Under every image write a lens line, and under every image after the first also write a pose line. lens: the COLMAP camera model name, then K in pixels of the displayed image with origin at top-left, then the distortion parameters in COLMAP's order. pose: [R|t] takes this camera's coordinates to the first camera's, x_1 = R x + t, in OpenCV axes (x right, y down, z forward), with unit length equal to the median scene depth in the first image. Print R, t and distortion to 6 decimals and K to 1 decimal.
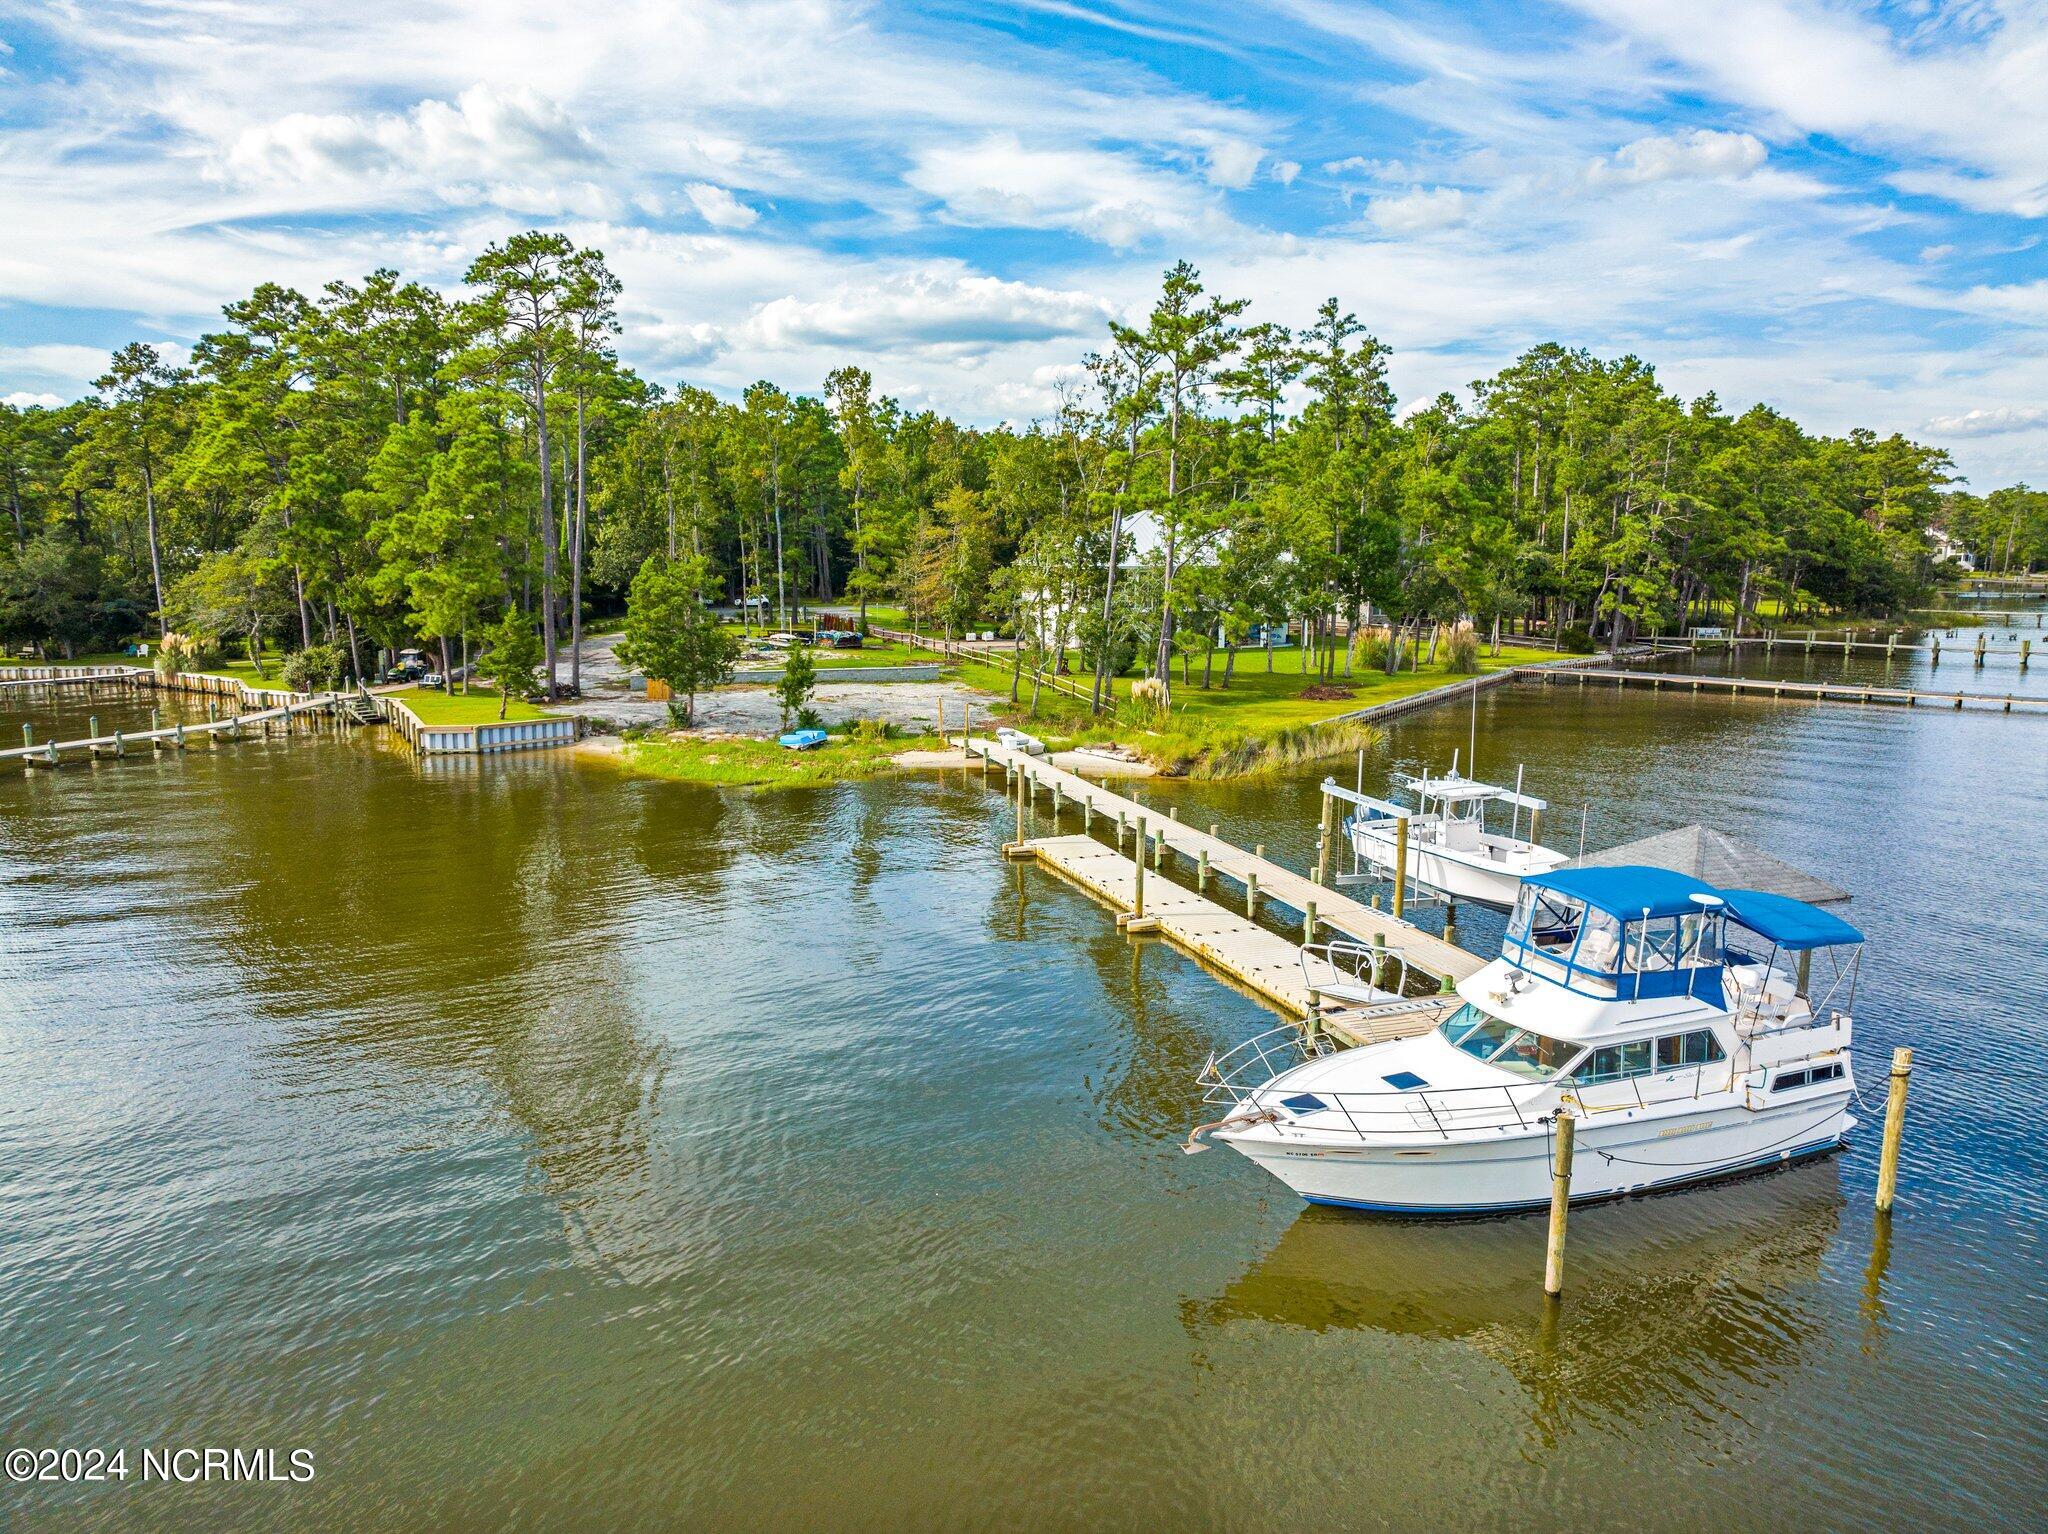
lens RADIAL K [[1456.6, 0, 1041.0], [0, 1456.6, 769.1], [0, 0, 1]] dist [-0.045084, 0.009952]
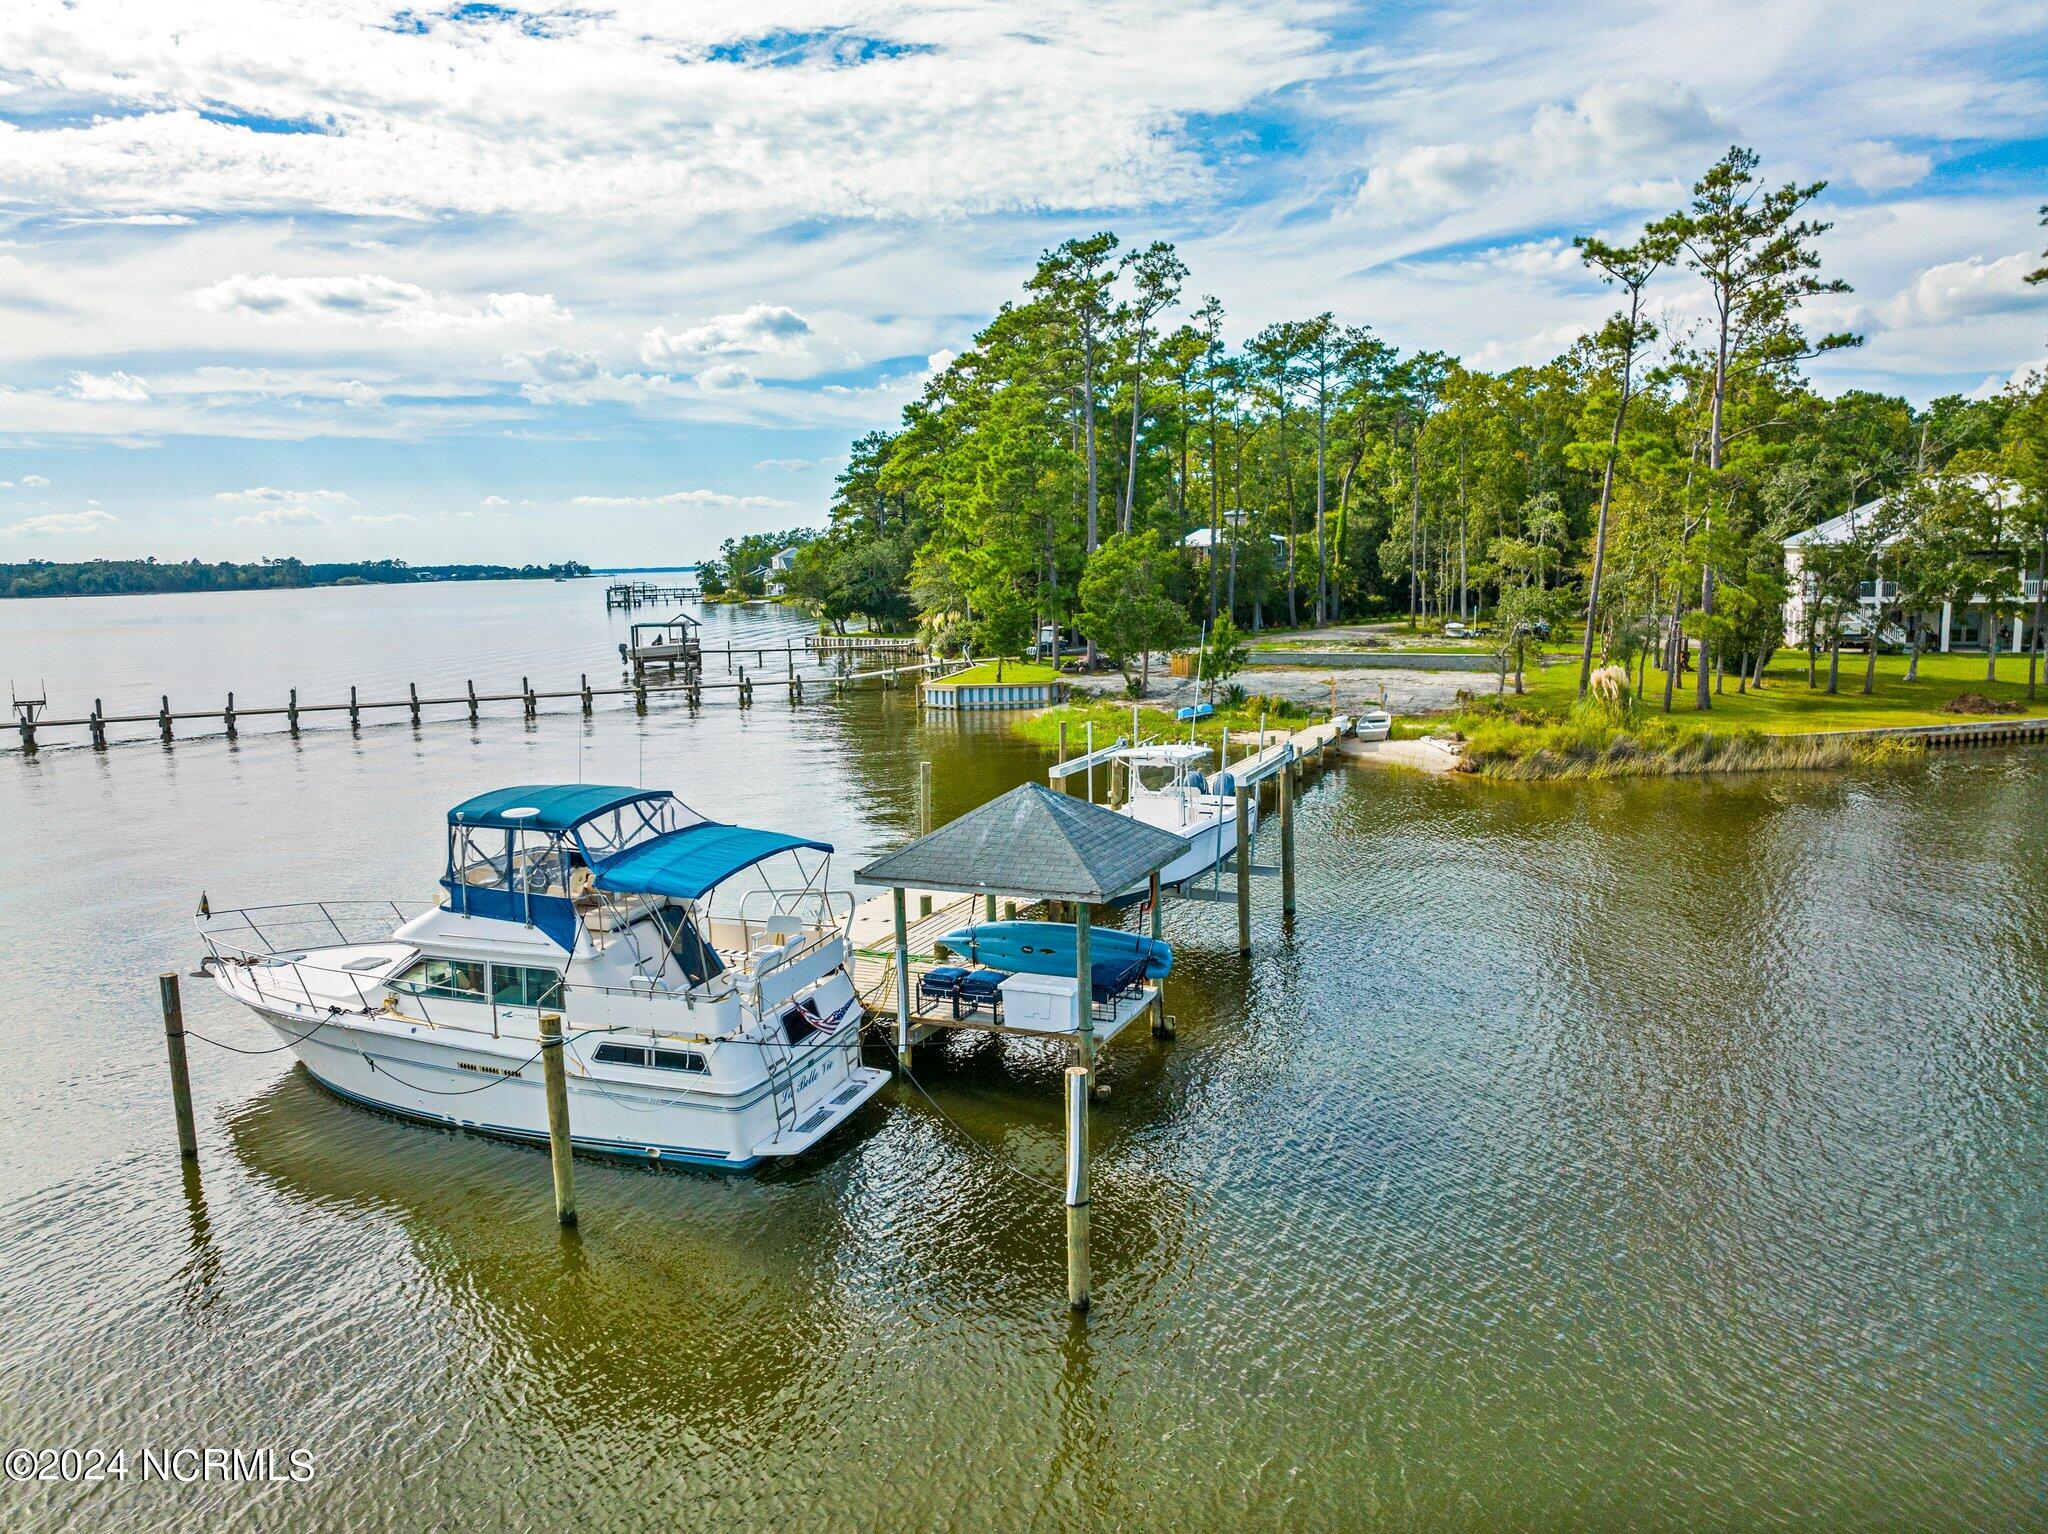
lens RADIAL K [[1483.8, 0, 1041.0], [0, 1483.8, 776.7], [0, 0, 1]] dist [-0.001247, -0.024187]
pose [[0.758951, 0.080263, -0.646182, 0.321362], [-0.083701, 0.996166, 0.025427, 0.004829], [0.645746, 0.034789, 0.762759, 0.129937]]
